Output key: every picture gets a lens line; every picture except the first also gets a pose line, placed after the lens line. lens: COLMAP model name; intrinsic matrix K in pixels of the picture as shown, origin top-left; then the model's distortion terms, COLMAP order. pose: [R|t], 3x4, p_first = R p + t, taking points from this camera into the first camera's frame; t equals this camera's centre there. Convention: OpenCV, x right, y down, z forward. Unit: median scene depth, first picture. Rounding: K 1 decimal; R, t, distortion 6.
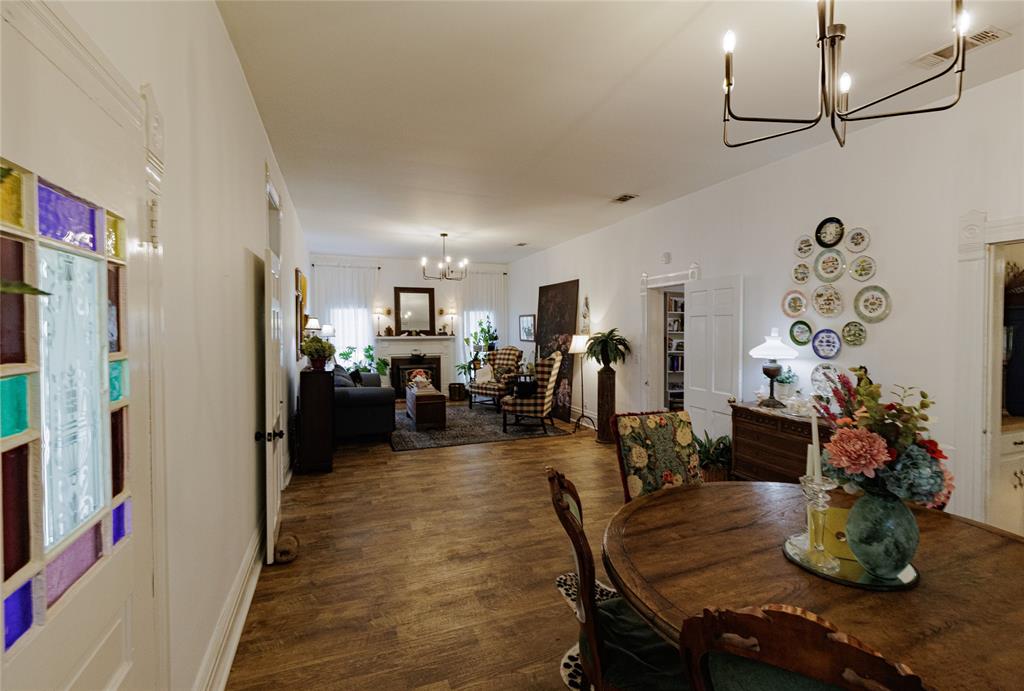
lens RADIAL K [[474.6, 0, 531.1], [0, 474.6, 343.2], [0, 0, 1]] dist [-0.001088, -0.000034]
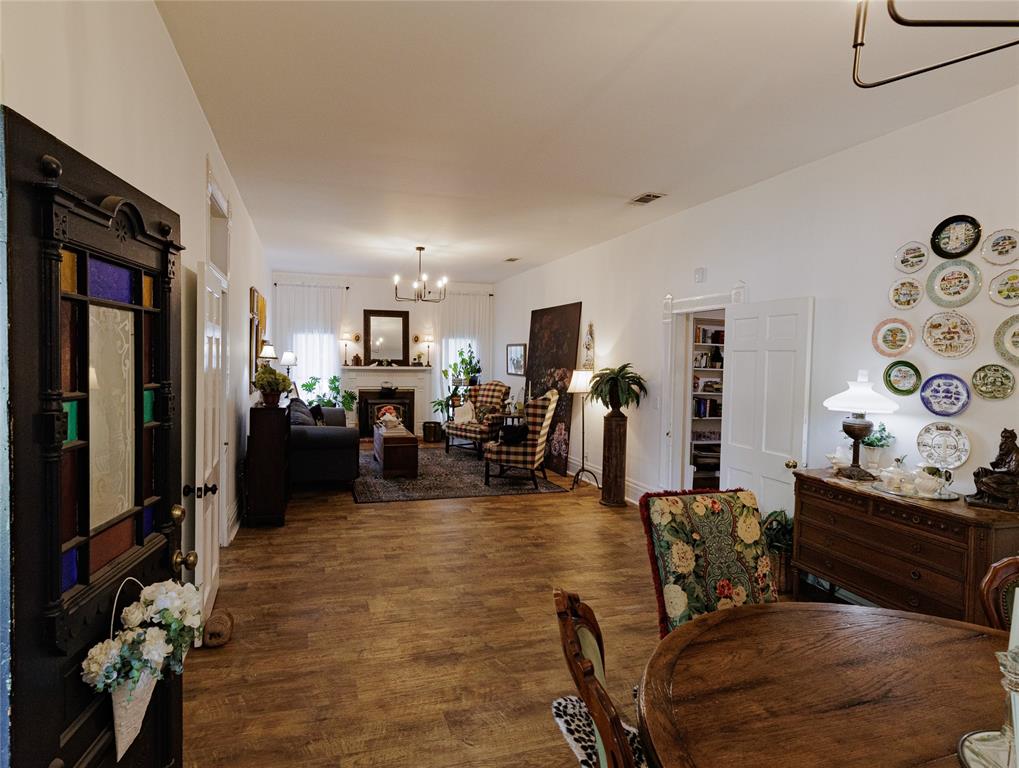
lens RADIAL K [[533.8, 0, 450.6], [0, 533.8, 378.9], [0, 0, 1]] dist [0.001802, 0.000084]
pose [[0.991840, 0.023724, -0.125260, -0.005762], [-0.022527, 0.999686, 0.010972, -0.007939], [0.125481, -0.008060, 0.992063, 0.063760]]
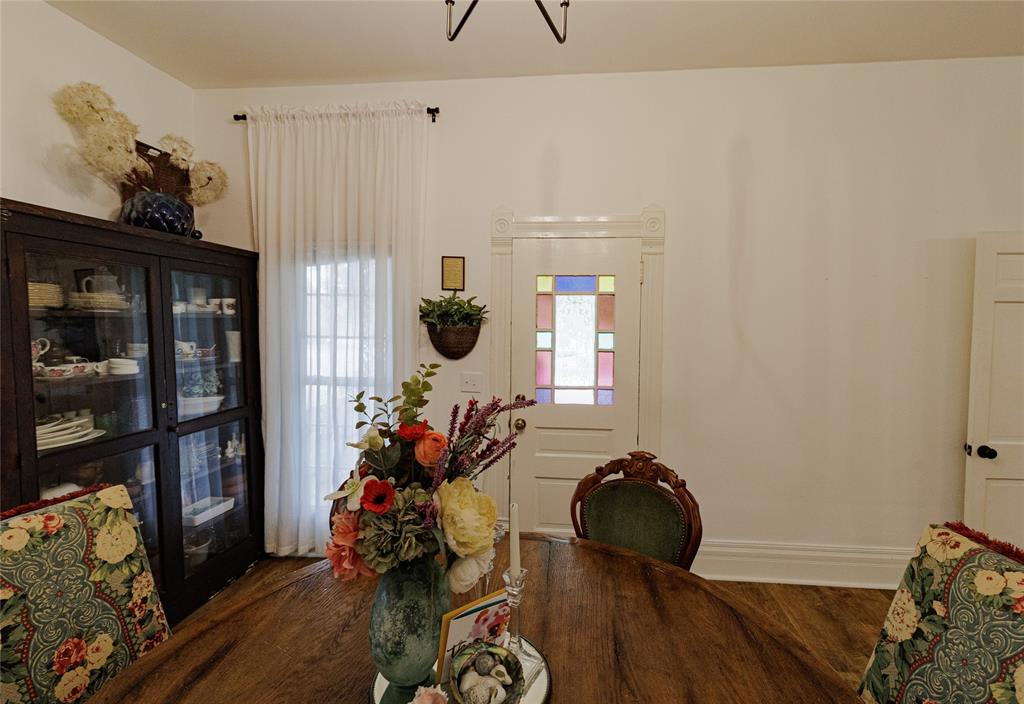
lens RADIAL K [[487.9, 0, 537.4], [0, 487.9, 336.6], [0, 0, 1]] dist [0.001183, 0.000362]
pose [[-0.467833, 0.020123, -0.883588, 0.268577], [-0.036606, 0.998442, 0.042120, -0.008413], [0.883058, 0.052050, -0.466367, 0.310640]]
